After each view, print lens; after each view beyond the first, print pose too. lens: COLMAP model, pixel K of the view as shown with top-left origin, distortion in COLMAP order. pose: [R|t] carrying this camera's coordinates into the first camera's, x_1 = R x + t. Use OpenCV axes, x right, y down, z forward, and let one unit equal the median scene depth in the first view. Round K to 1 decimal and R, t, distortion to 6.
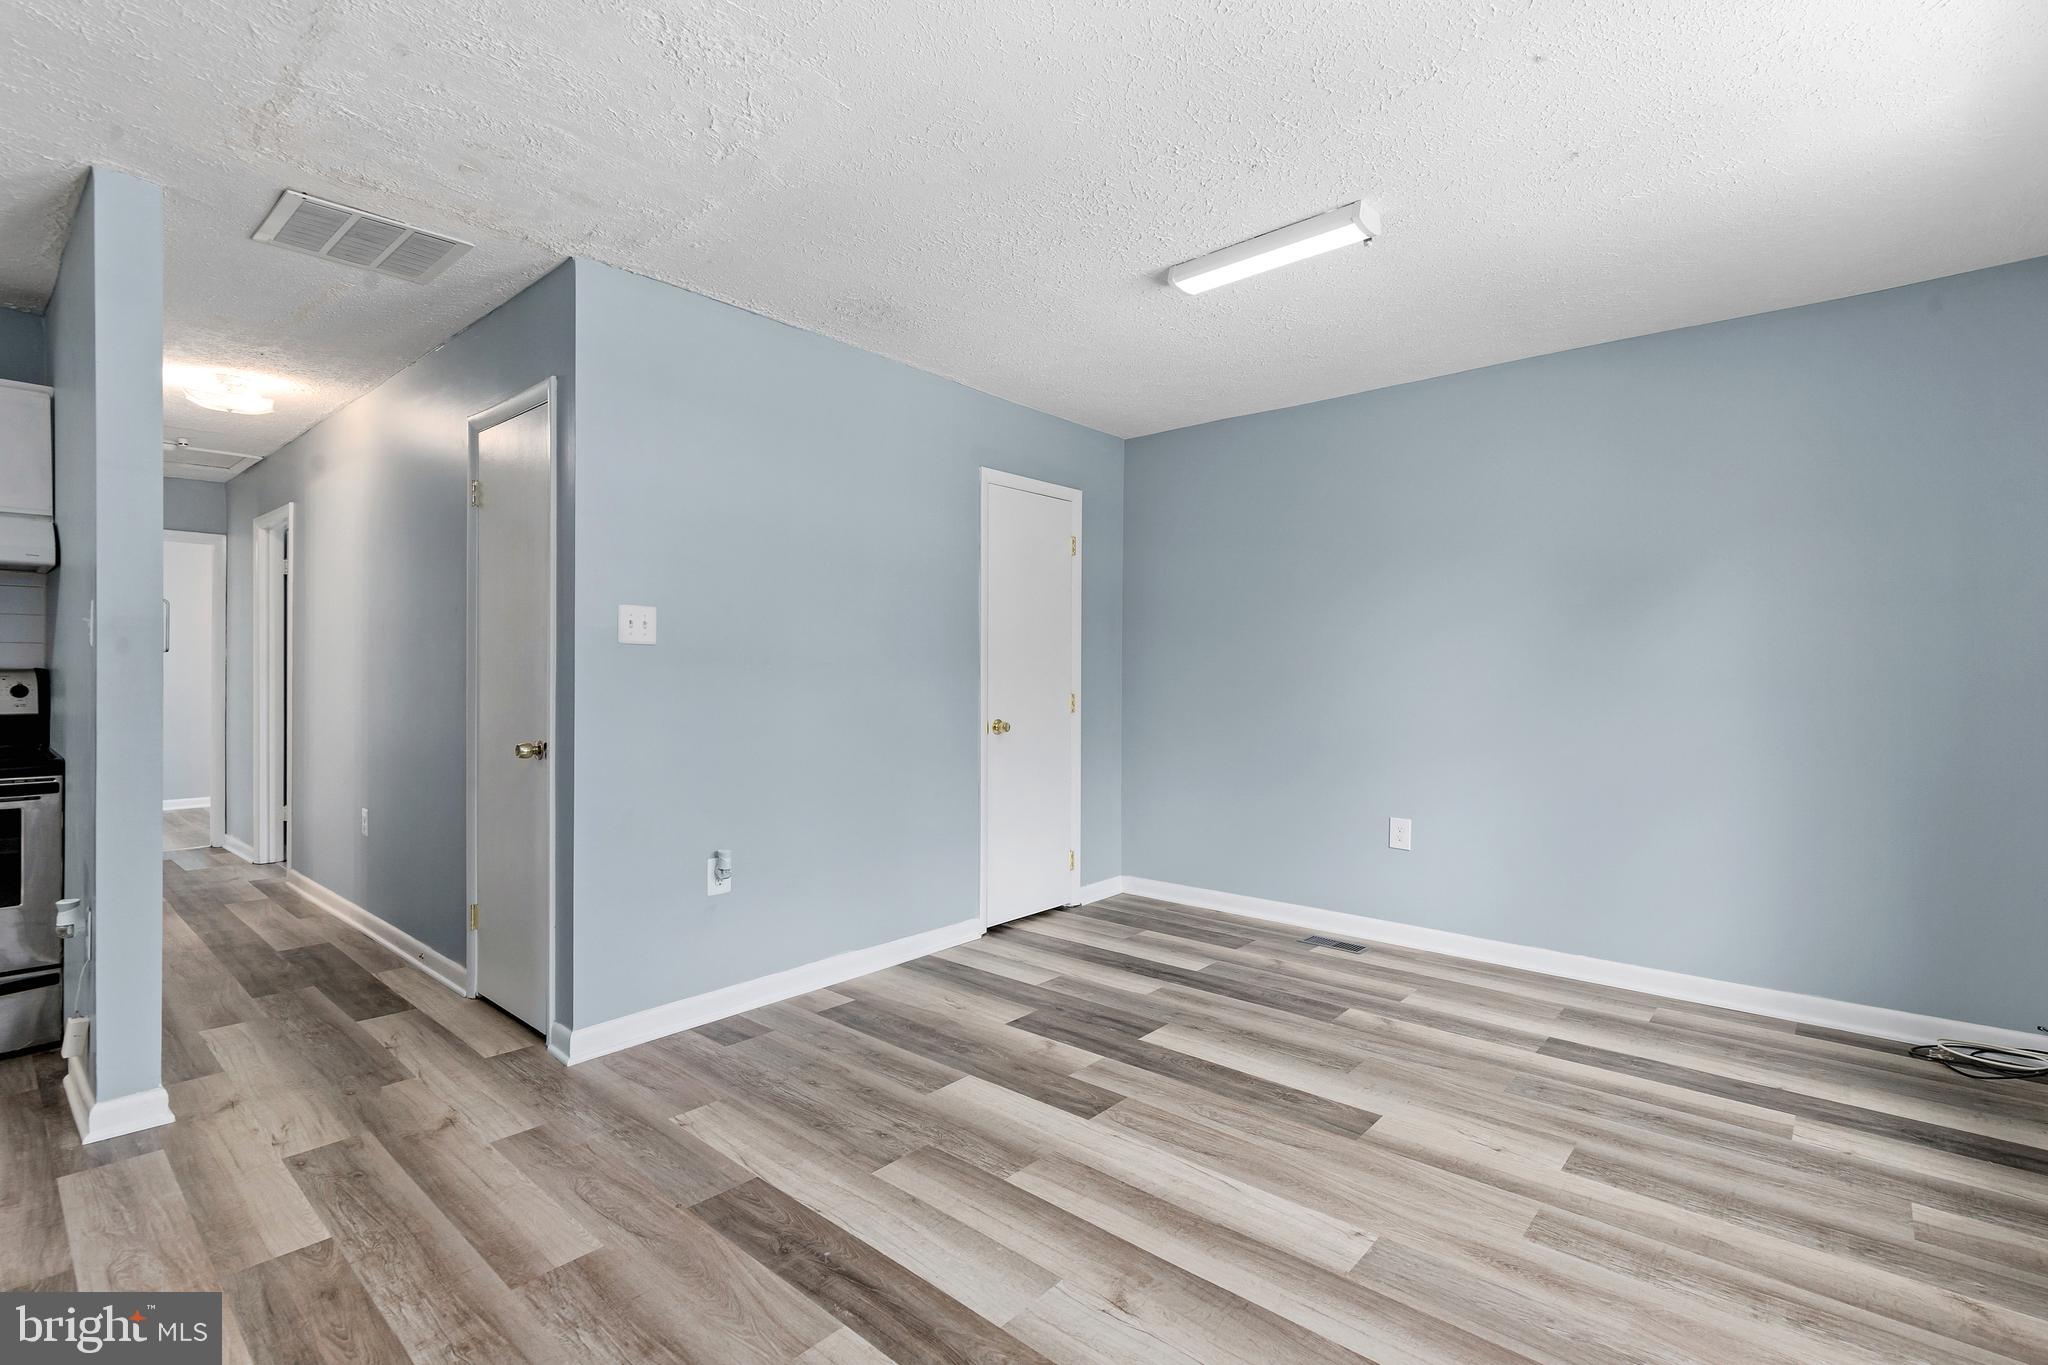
lens RADIAL K [[936.5, 0, 1067.6], [0, 936.5, 674.6], [0, 0, 1]] dist [0.003933, -0.001335]
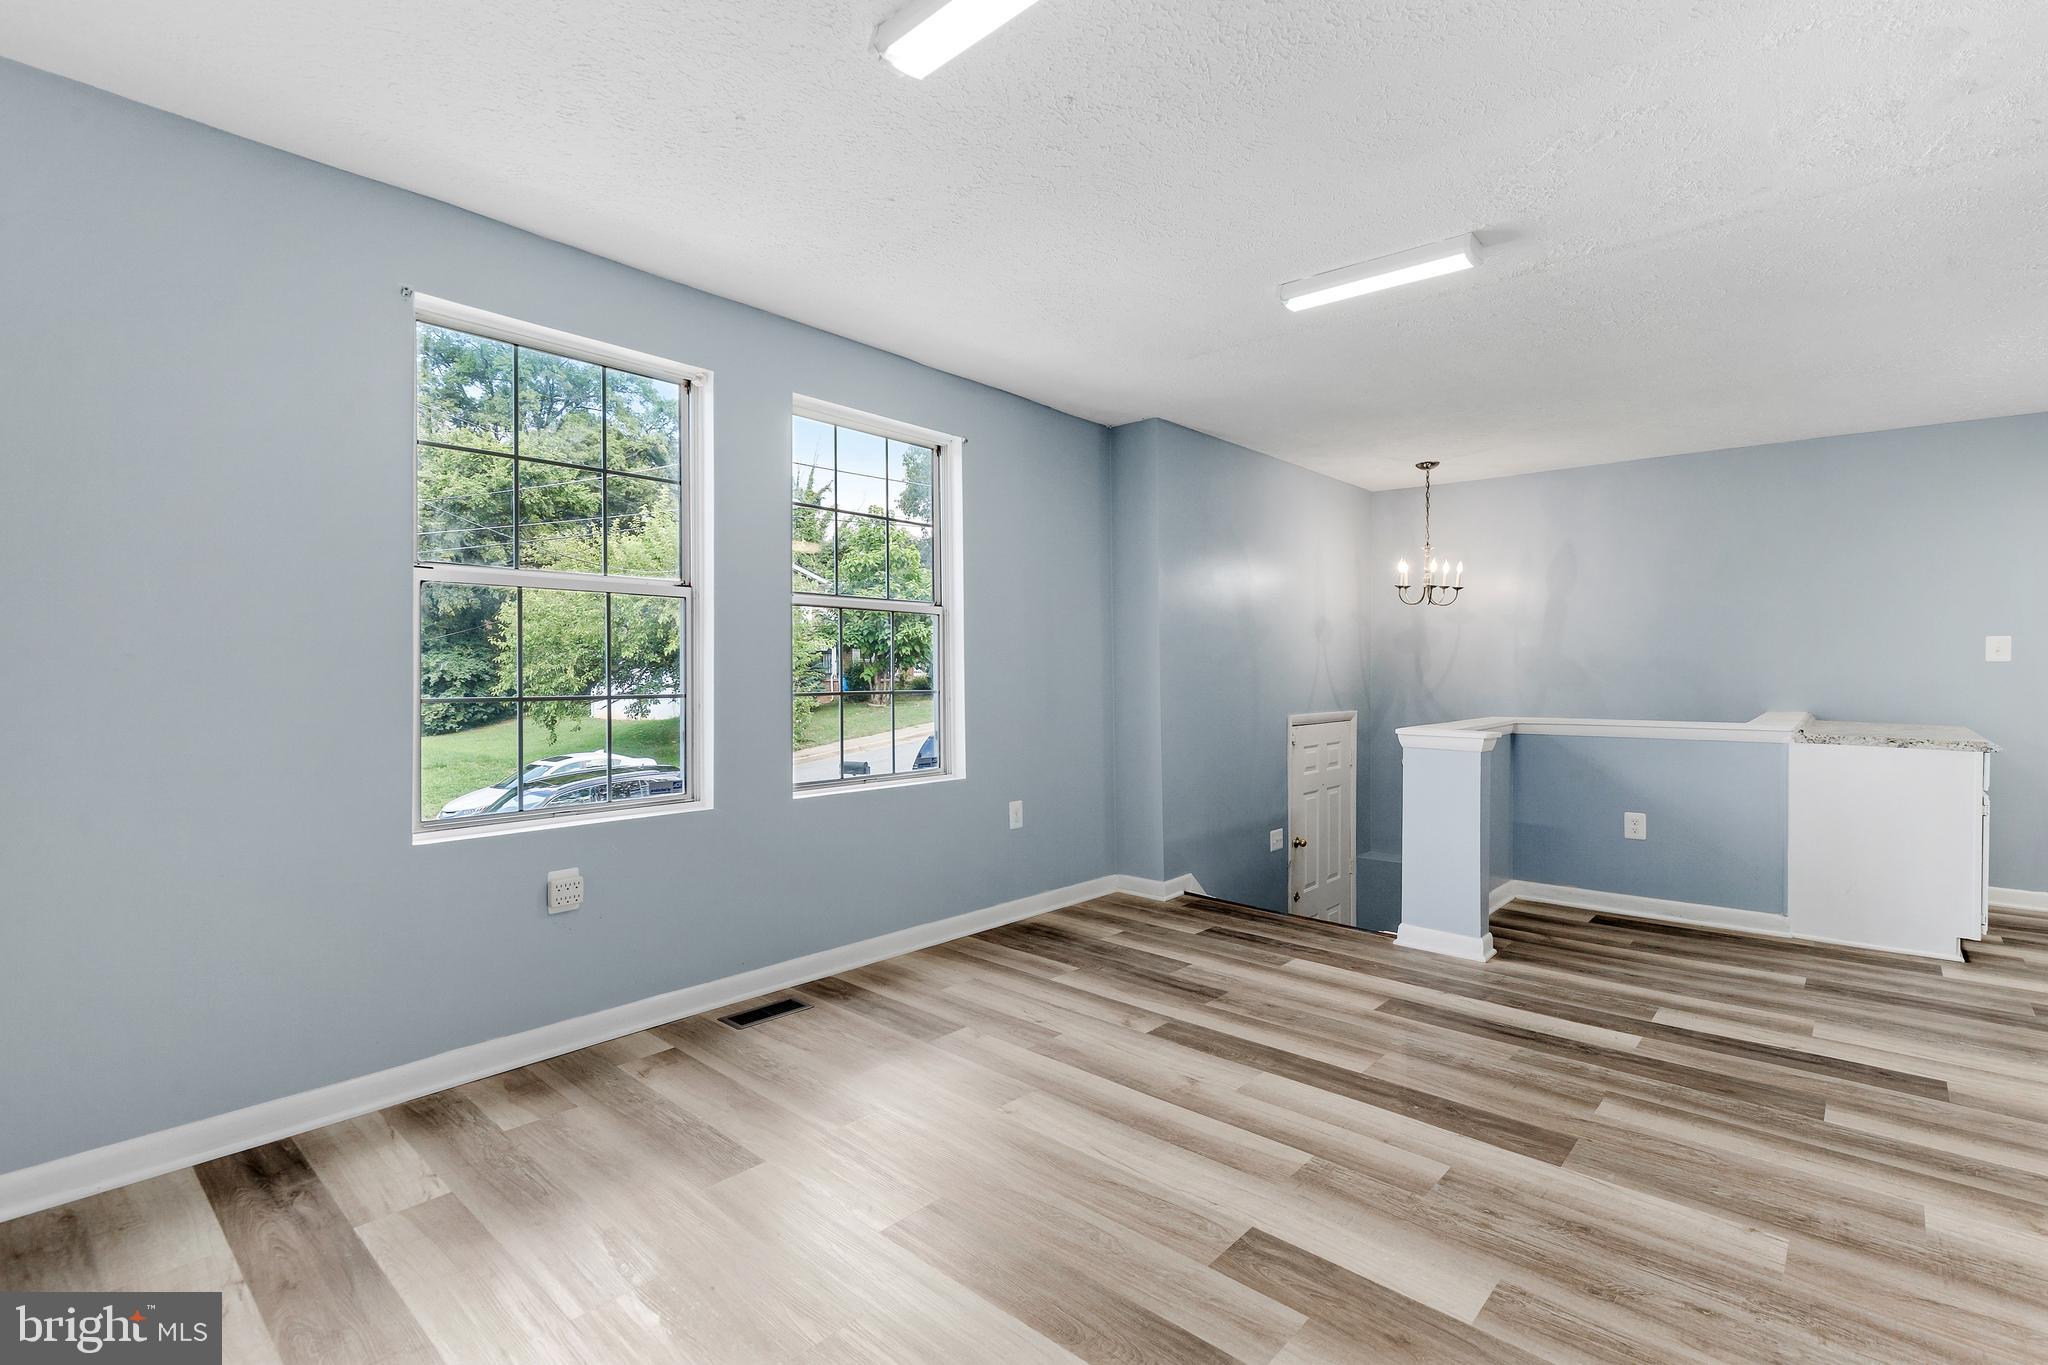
lens RADIAL K [[936.5, 0, 1078.0], [0, 936.5, 676.0], [0, 0, 1]] dist [0.003933, -0.001335]
pose [[-0.999971, -0.006267, 0.004277, 0.149248], [-0.006211, 0.999897, 0.012910, -0.005422], [-0.004358, 0.012883, -0.999908, 1.566792]]
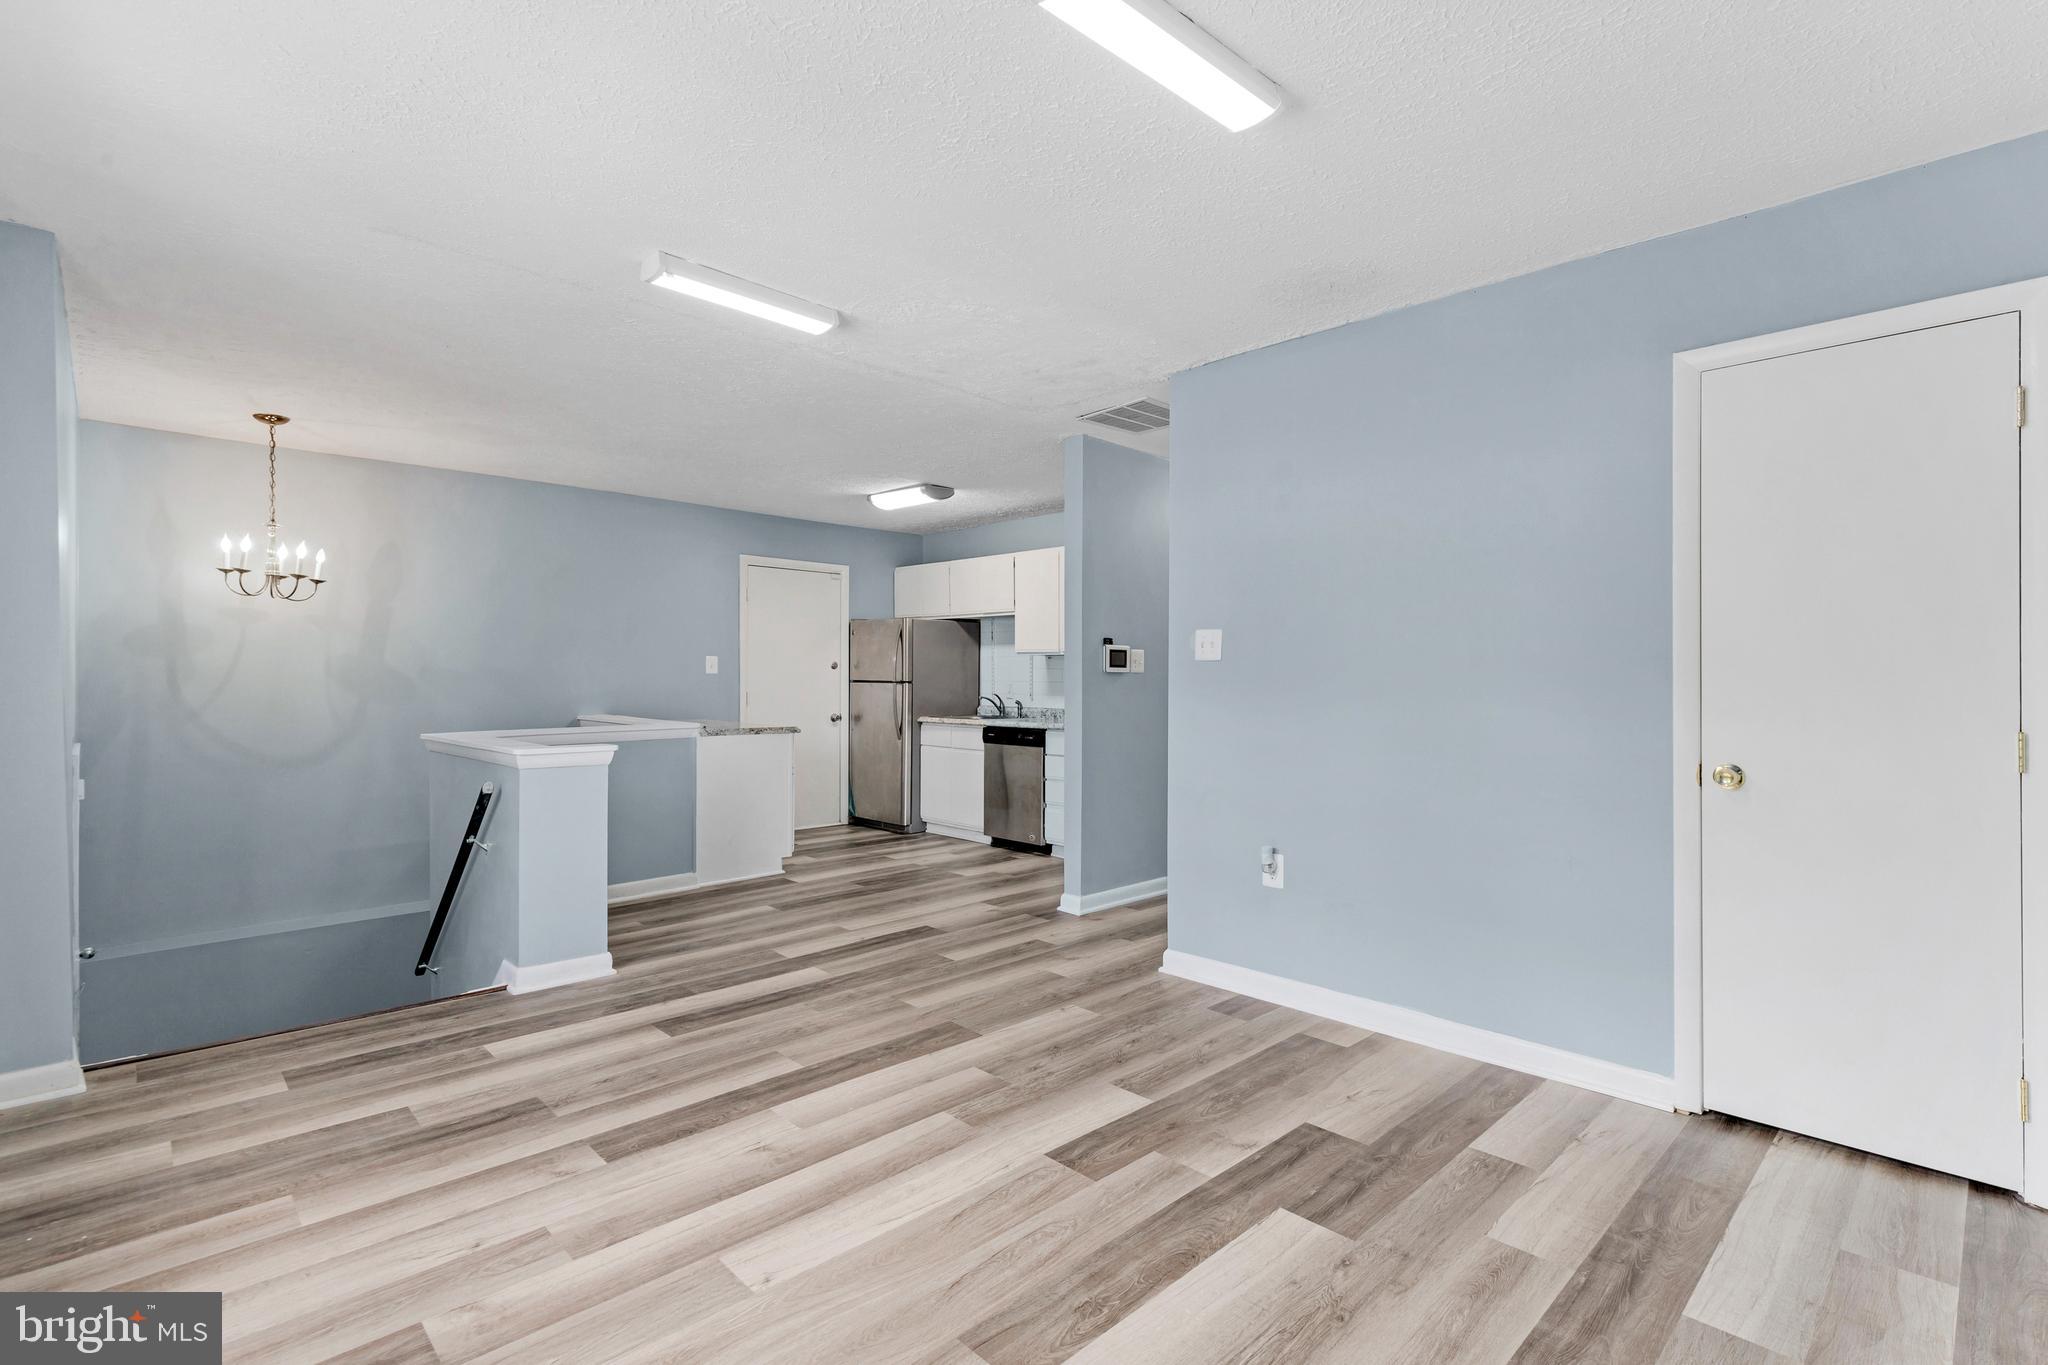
lens RADIAL K [[936.5, 0, 1011.3], [0, 936.5, 664.8], [0, 0, 1]] dist [0.003933, -0.001335]
pose [[-0.111958, -0.019958, -0.993512, 0.850413], [-0.005269, 0.999796, -0.019490, -0.000382], [0.993699, 0.003052, -0.112041, 0.934096]]
